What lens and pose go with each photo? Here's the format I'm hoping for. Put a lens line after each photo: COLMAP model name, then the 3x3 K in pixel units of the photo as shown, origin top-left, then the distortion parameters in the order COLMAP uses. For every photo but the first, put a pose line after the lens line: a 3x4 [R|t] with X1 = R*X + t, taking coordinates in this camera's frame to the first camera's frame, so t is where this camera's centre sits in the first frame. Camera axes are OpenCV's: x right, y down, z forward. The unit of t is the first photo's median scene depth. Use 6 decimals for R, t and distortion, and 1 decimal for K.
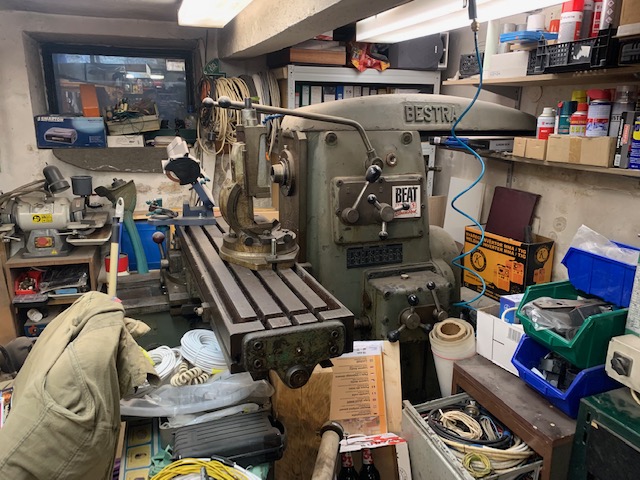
lens RADIAL K [[531.5, 0, 320.0], [0, 531.5, 240.0], [0, 0, 1]] dist [0.061965, -0.116511]
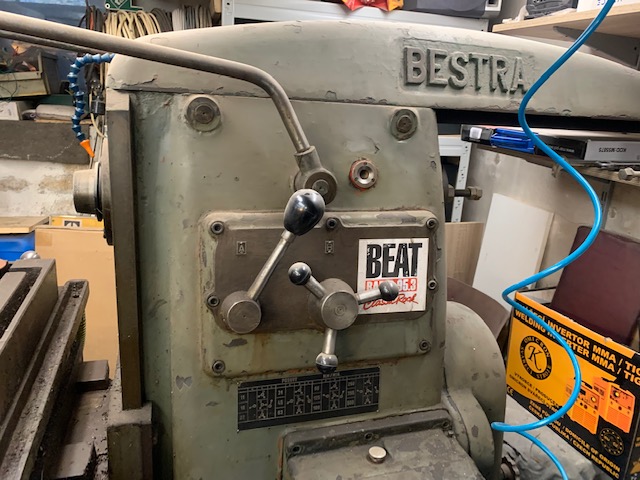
lens RADIAL K [[531.5, 0, 320.0], [0, 531.5, 240.0], [0, 0, 1]] dist [0.061965, -0.116511]
pose [[0.996781, 0.063644, -0.048765, 0.121734], [-0.062493, 0.997738, 0.024776, -0.105318], [0.050232, -0.021649, 0.998503, 0.569222]]
